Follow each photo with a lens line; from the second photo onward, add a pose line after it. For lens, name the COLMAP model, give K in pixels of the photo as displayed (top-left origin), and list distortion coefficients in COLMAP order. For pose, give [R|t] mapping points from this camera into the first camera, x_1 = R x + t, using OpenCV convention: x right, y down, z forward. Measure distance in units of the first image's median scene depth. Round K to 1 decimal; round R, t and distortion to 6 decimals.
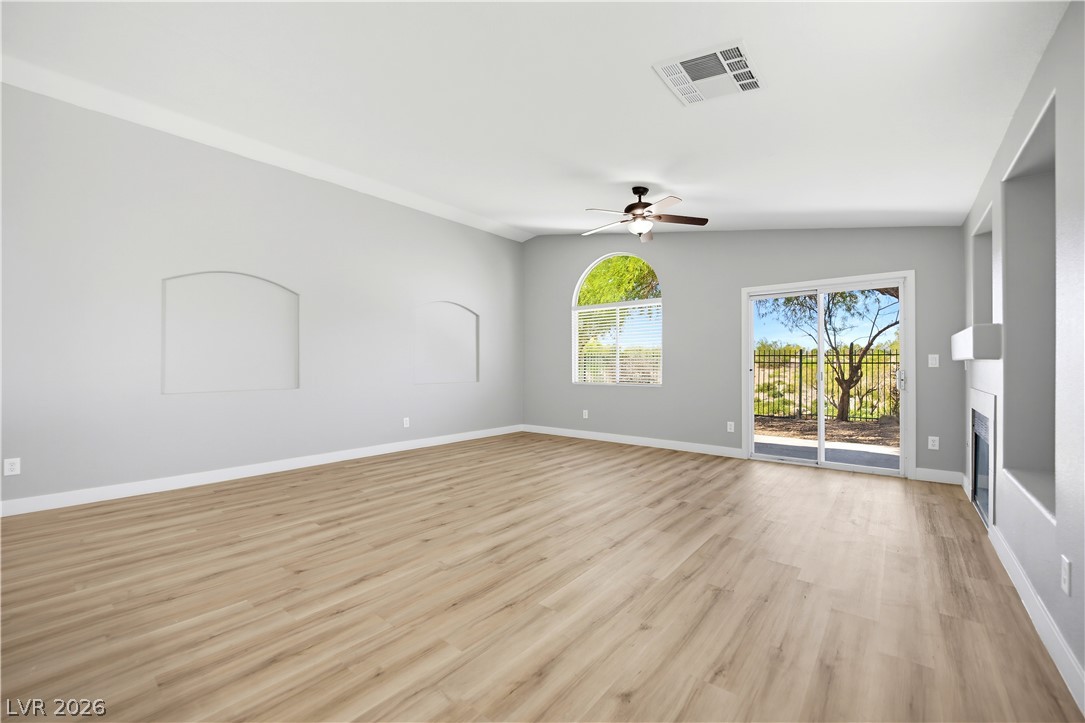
lens RADIAL K [[440.1, 0, 538.1], [0, 440.1, 363.6], [0, 0, 1]] dist [-0.020873, 0.000135]
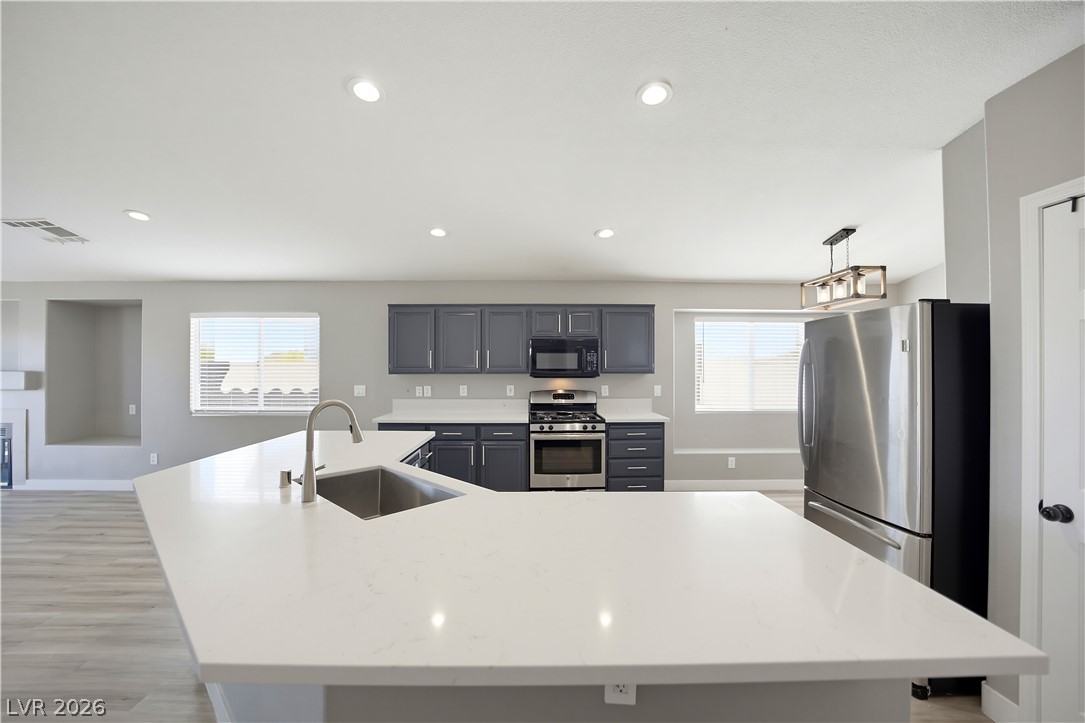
lens RADIAL K [[440.1, 0, 538.1], [0, 440.1, 363.6], [0, 0, 1]] dist [-0.020873, 0.000135]
pose [[-0.653676, 0.003342, 0.756767, -0.991274], [-0.004084, 0.999960, -0.007944, -0.065695], [-0.756763, -0.008283, -0.653637, 0.301697]]
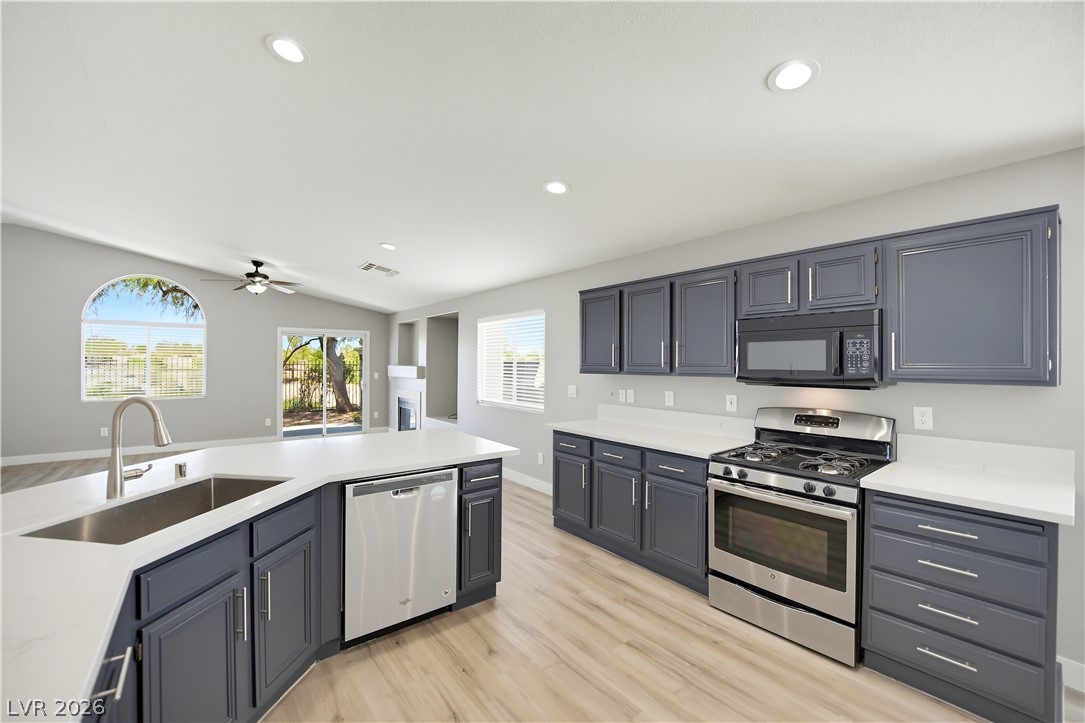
lens RADIAL K [[440.1, 0, 538.1], [0, 440.1, 363.6], [0, 0, 1]] dist [-0.020873, 0.000135]
pose [[0.213258, 0.000252, 0.976996, -0.866138], [-0.010528, 0.999942, 0.002040, -0.067991], [-0.976939, -0.010721, 0.213248, -0.191741]]
